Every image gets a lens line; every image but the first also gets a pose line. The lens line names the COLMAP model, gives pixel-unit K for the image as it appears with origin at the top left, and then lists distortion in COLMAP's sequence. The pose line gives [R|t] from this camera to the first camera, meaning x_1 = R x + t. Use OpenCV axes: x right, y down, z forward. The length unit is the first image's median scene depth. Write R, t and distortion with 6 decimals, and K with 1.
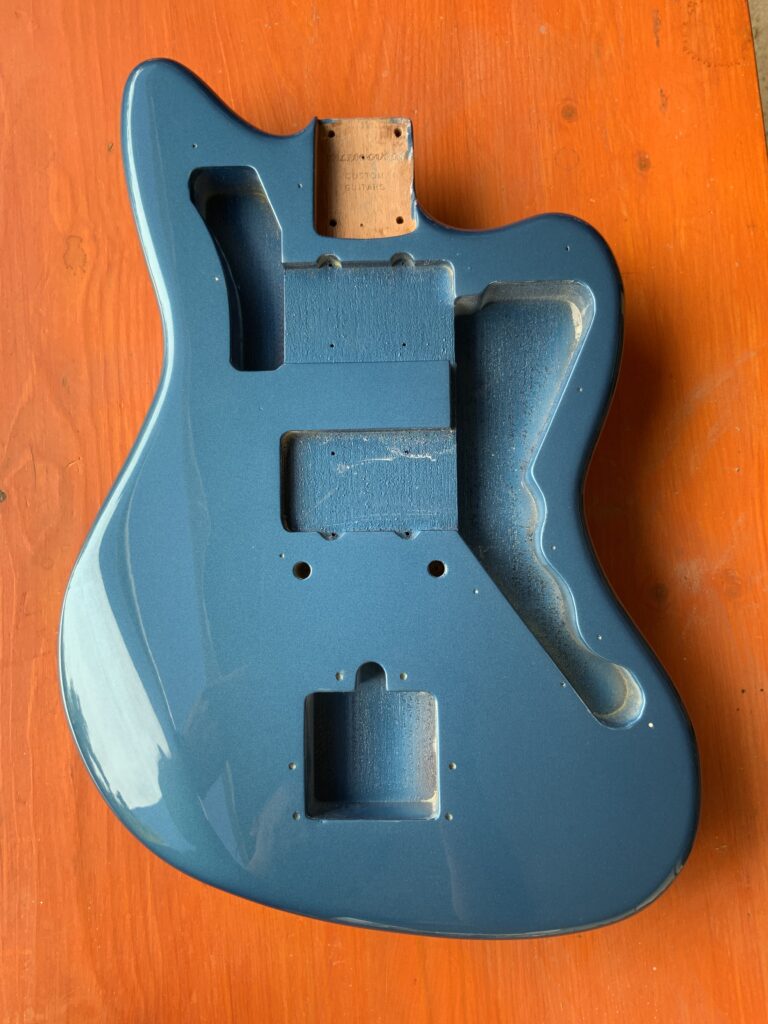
lens RADIAL K [[846.6, 0, 387.5], [0, 846.6, 514.0], [0, 0, 1]] dist [-0.008790, -0.028416]
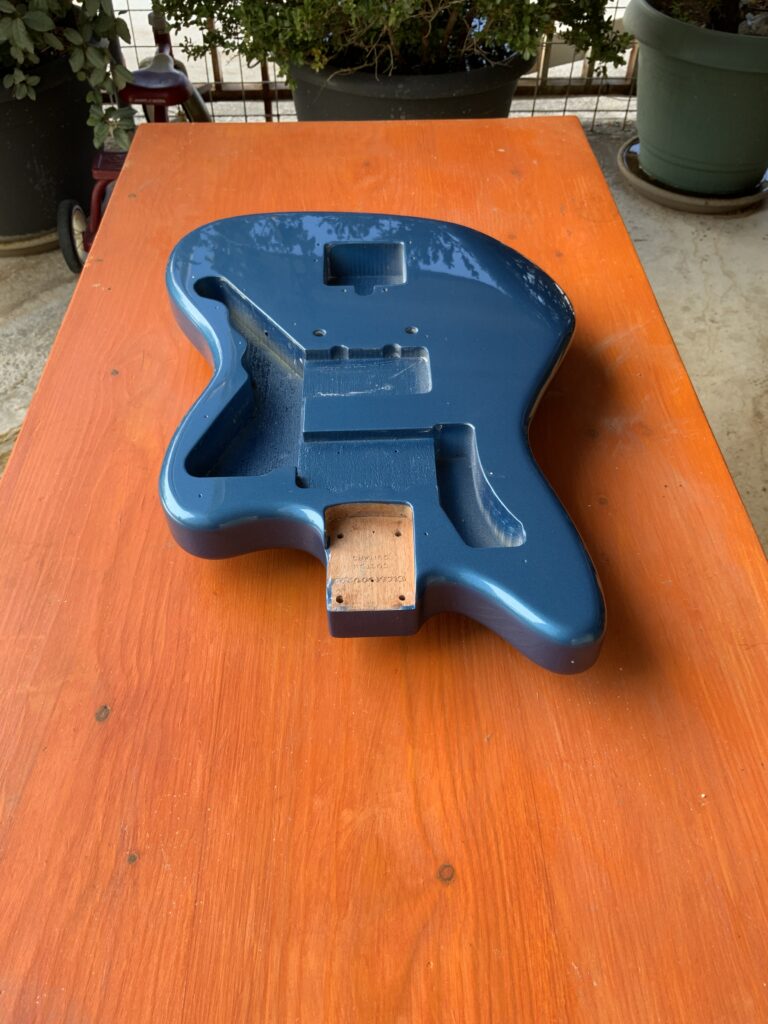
lens RADIAL K [[846.6, 0, 388.5], [0, 846.6, 507.7], [0, 0, 1]] dist [-0.008790, -0.028416]
pose [[0.998579, 0.050812, -0.016039, 0.028452], [-0.049890, 0.785943, -0.616283, 1.047278], [-0.018709, 0.616208, 0.787361, 0.029627]]
